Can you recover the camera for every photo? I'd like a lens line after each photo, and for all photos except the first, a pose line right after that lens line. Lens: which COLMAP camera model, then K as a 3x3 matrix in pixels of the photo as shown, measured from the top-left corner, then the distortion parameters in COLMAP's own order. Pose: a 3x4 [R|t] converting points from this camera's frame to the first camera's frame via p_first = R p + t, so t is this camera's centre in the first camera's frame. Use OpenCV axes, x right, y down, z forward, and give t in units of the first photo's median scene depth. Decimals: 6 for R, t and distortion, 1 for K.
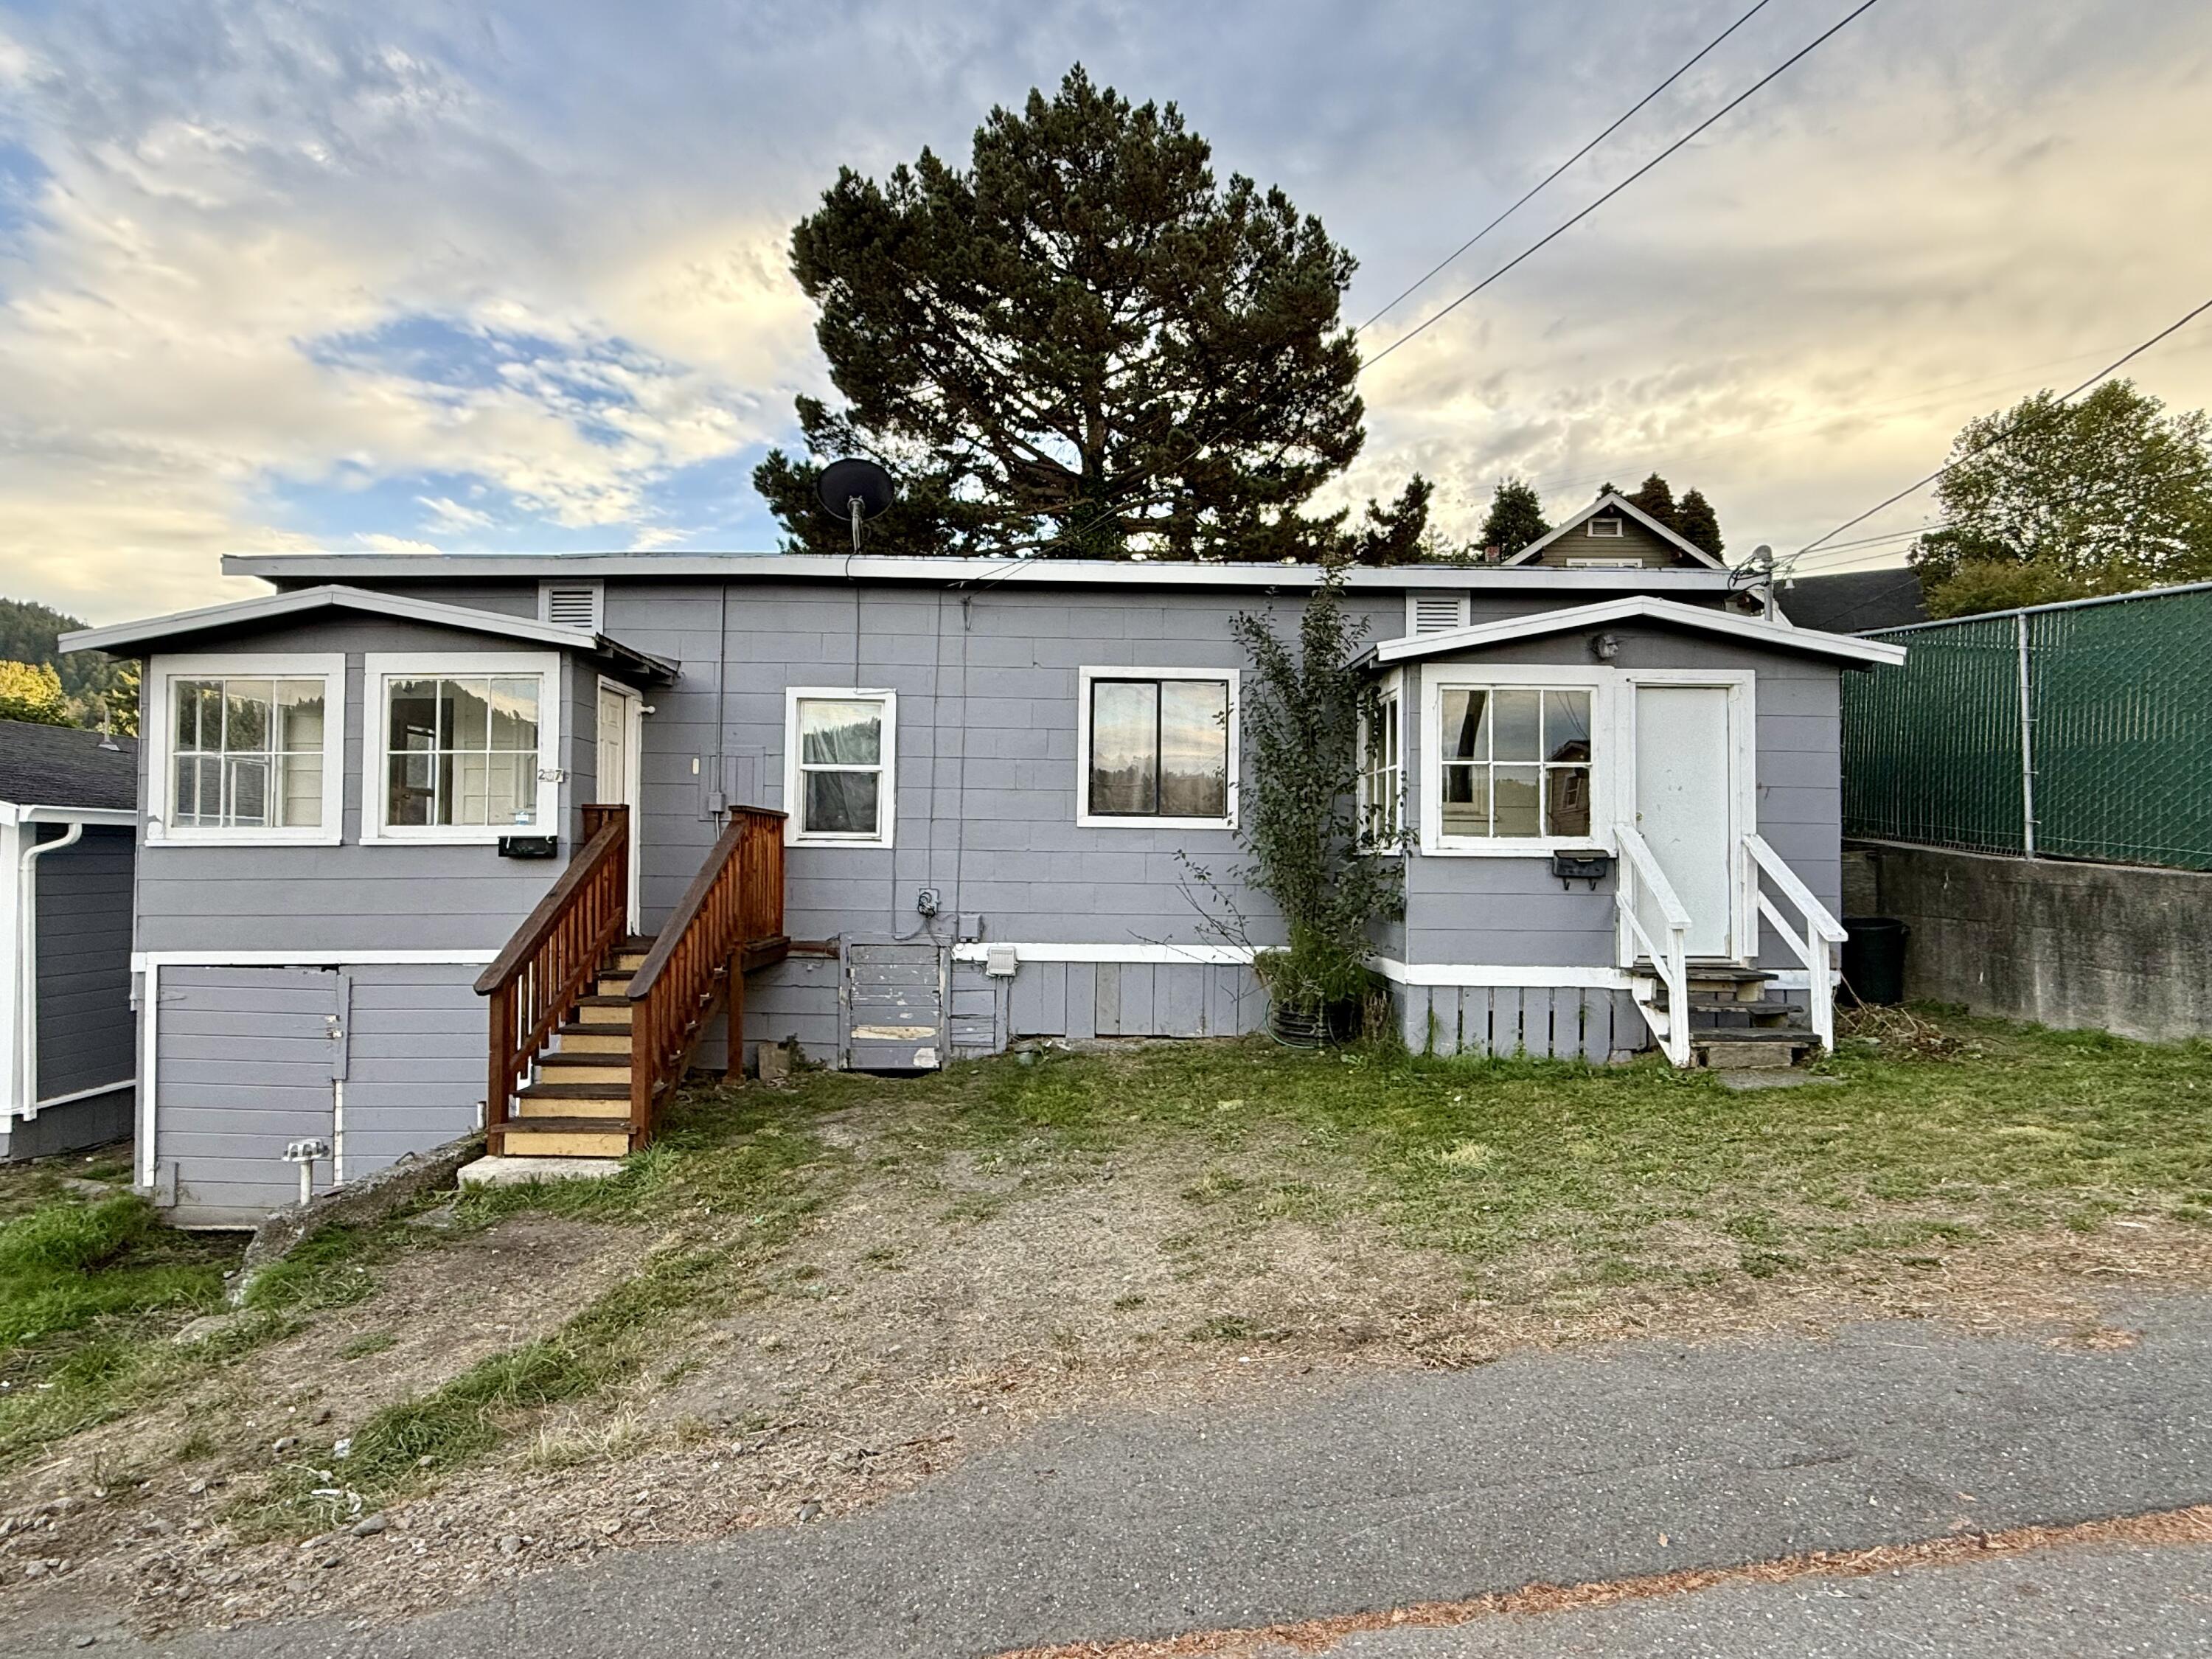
lens RADIAL K [[1166.4, 0, 1106.0], [0, 1166.4, 829.5], [0, 0, 1]] dist [-0.004868, -0.000590]
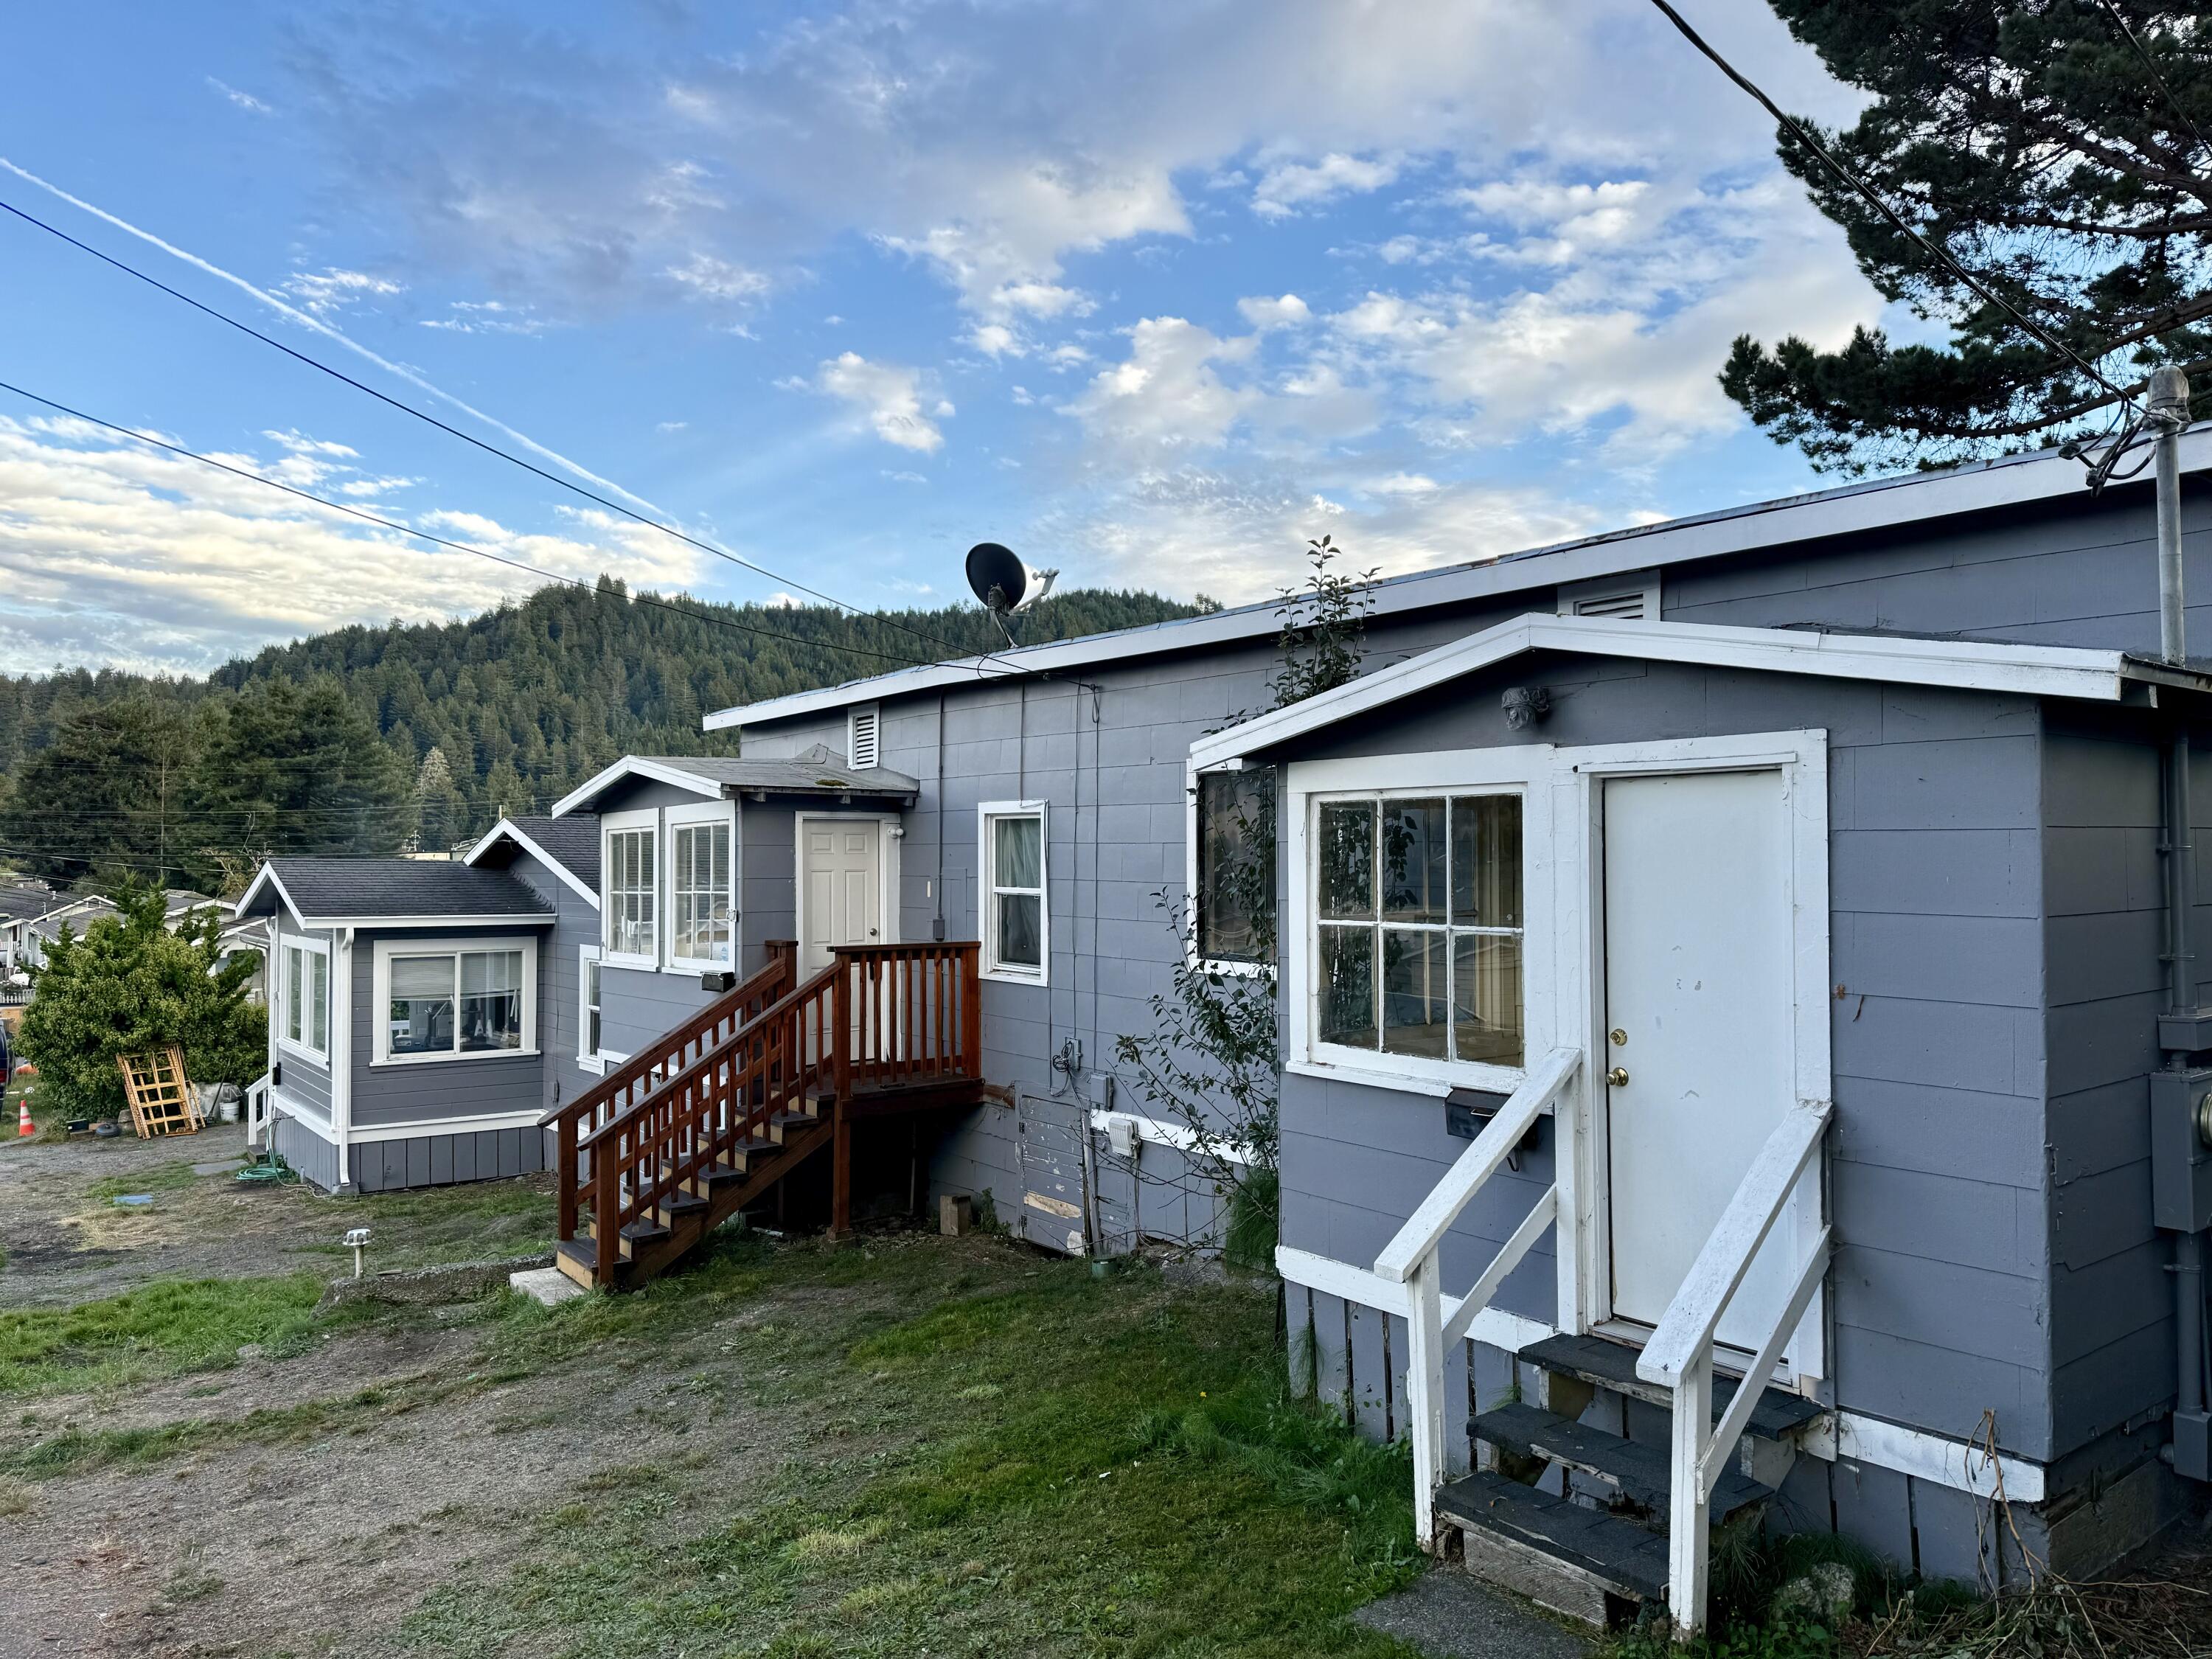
lens RADIAL K [[1520.7, 0, 1106.0], [0, 1520.7, 829.5], [0, 0, 1]] dist [0.070992, -0.097026]
pose [[0.605152, -0.026905, -0.795656, 0.733025], [0.031572, 0.999454, -0.009784, -0.086763], [0.795484, -0.019200, 0.605670, 0.365232]]
